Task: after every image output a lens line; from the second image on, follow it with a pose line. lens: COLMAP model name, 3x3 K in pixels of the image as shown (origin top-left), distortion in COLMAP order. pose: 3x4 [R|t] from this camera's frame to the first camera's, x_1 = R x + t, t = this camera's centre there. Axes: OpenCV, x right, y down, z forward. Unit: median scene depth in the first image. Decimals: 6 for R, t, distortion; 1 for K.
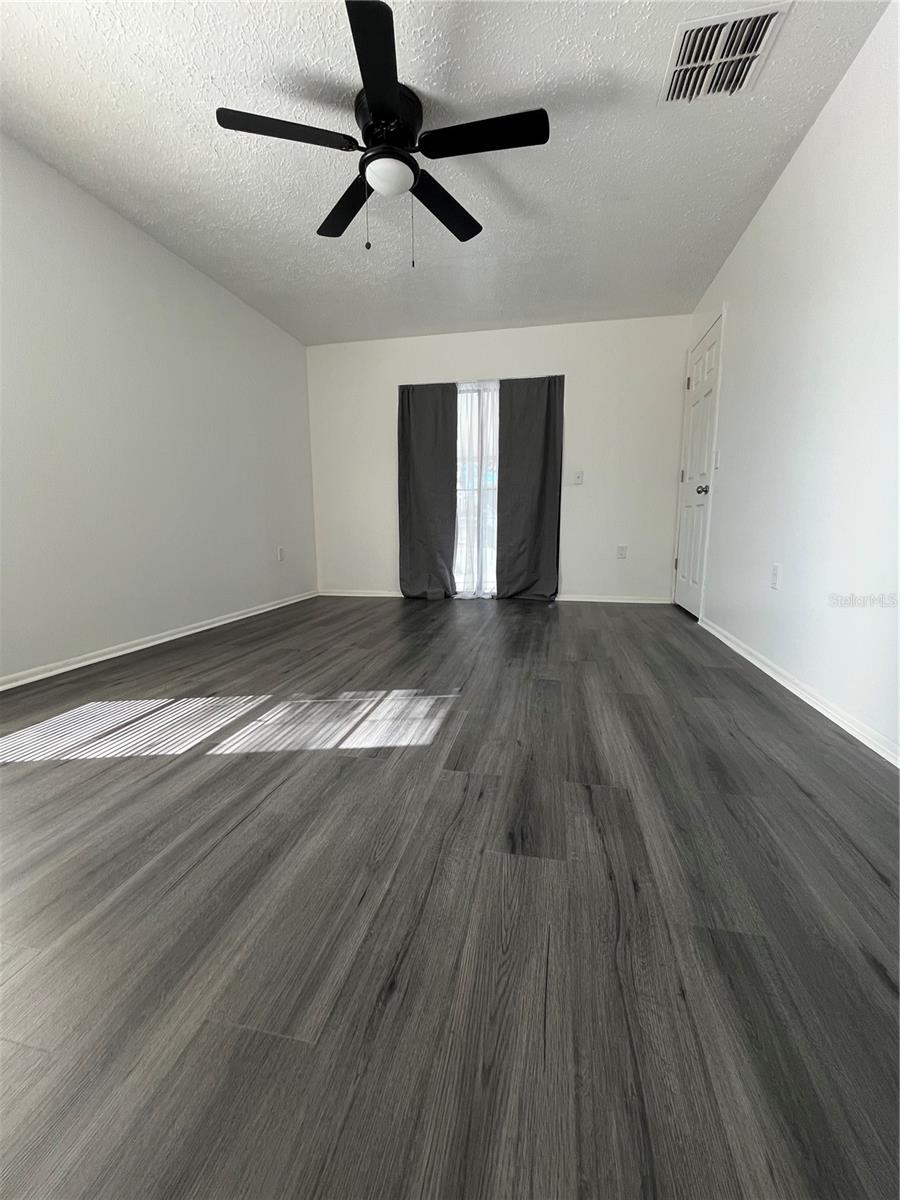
lens RADIAL K [[491.9, 0, 455.0], [0, 491.9, 601.5], [0, 0, 1]] dist [-0.003508, -0.000725]
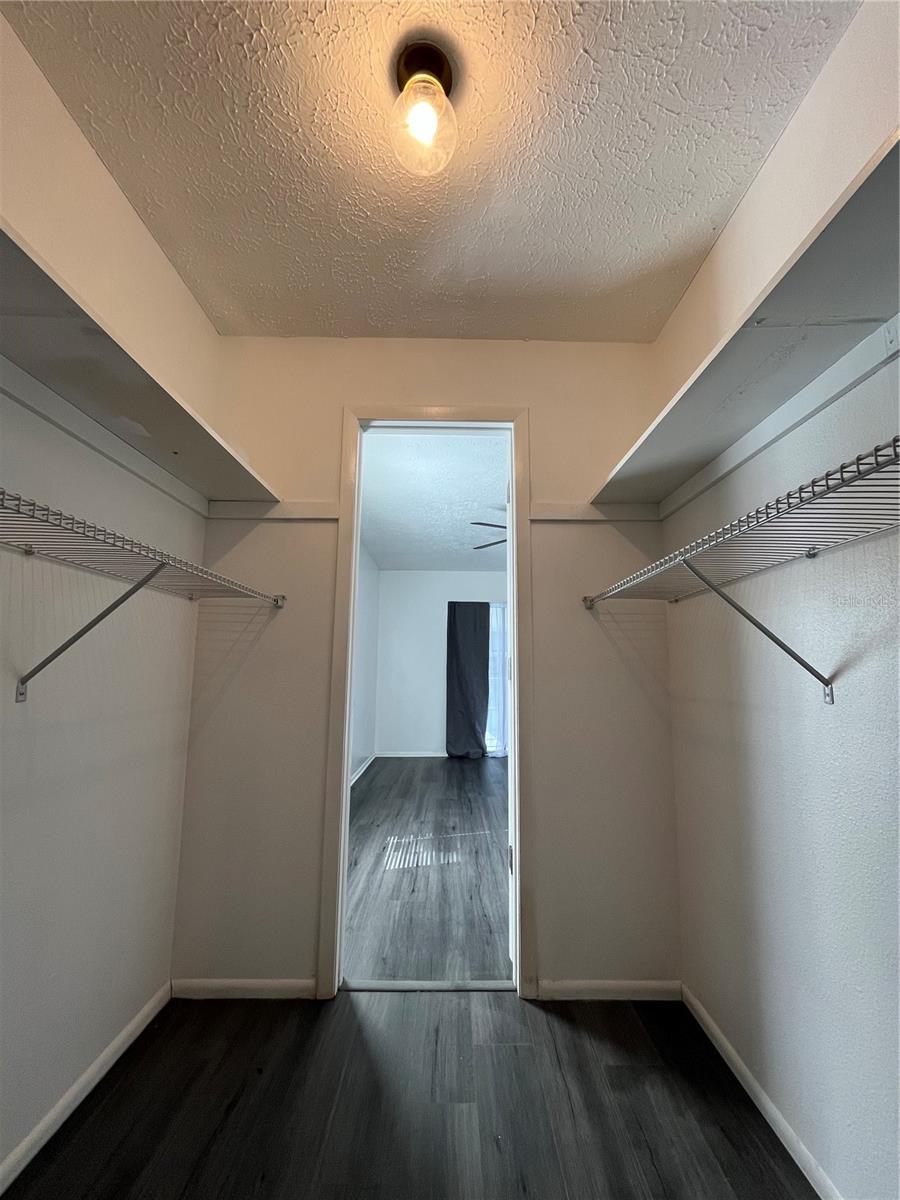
lens RADIAL K [[491.9, 0, 457.2], [0, 491.9, 591.5], [0, 0, 1]] dist [-0.003508, -0.000725]
pose [[0.976770, 0.042922, 0.209946, -0.762097], [0.025038, 0.950164, -0.310743, -0.041136], [-0.212821, 0.308781, 0.927018, -0.664008]]
